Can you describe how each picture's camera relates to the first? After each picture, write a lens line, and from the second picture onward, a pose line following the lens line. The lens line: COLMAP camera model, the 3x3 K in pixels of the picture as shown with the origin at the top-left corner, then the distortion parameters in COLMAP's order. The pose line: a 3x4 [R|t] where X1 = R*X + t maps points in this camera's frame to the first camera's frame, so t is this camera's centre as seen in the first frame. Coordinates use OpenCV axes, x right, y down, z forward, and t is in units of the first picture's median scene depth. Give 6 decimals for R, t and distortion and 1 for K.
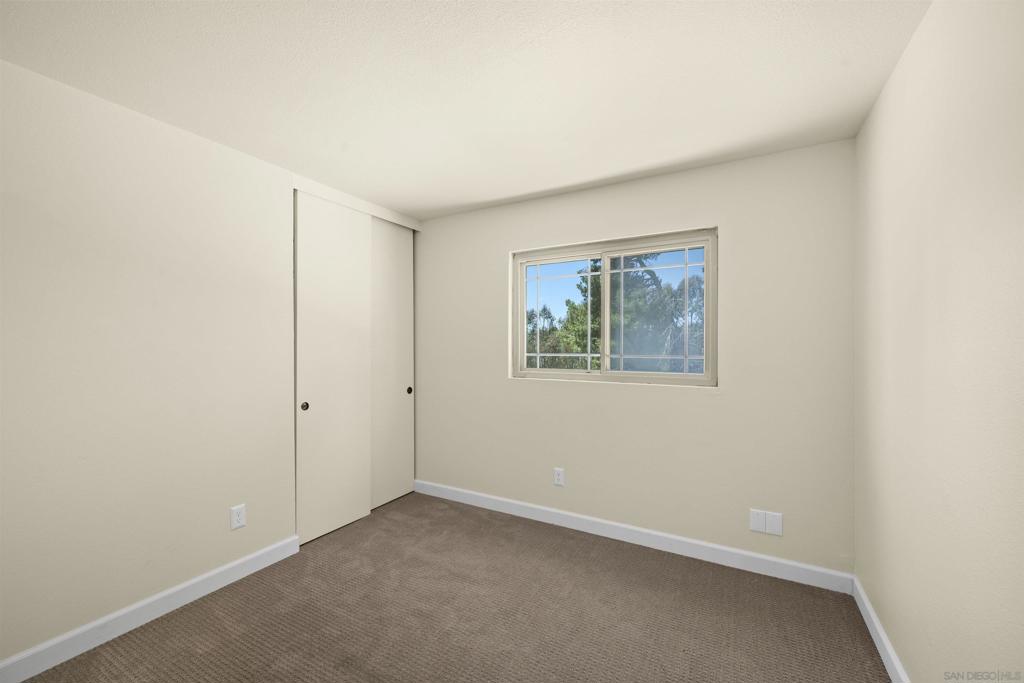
lens RADIAL K [[409.1, 0, 519.7], [0, 409.1, 352.4], [0, 0, 1]] dist [-0.000795, 0.000166]
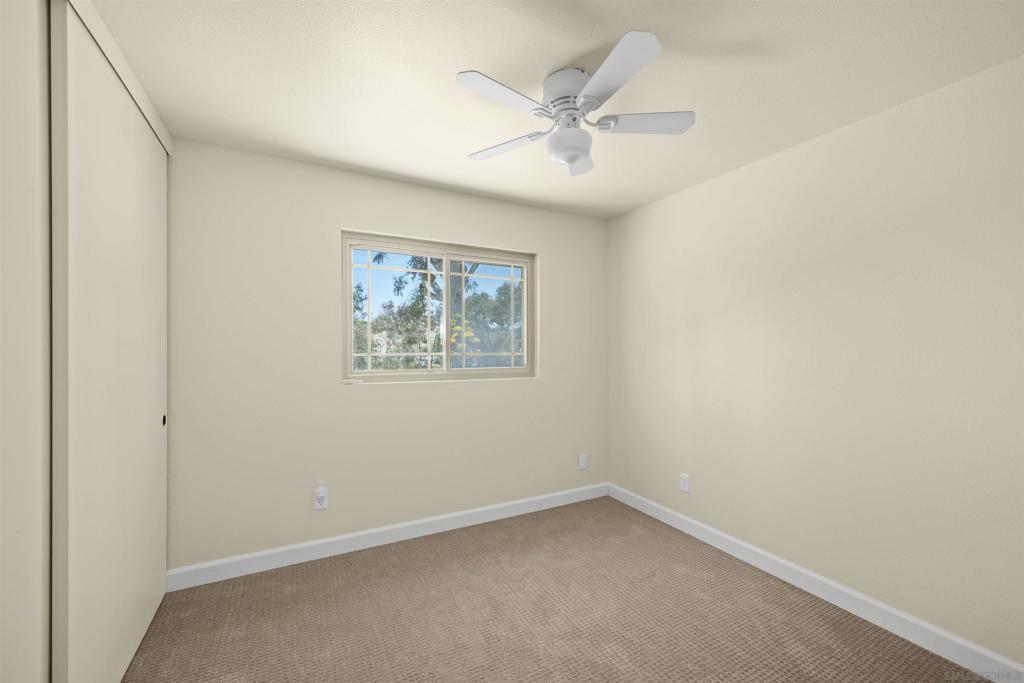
lens RADIAL K [[409.1, 0, 507.4], [0, 409.1, 342.0], [0, 0, 1]] dist [-0.000795, 0.000166]
pose [[0.535935, 0.004284, 0.844248, -0.574345], [0.009084, 0.999900, -0.010841, -0.009429], [-0.844210, 0.013479, 0.535843, 0.316523]]
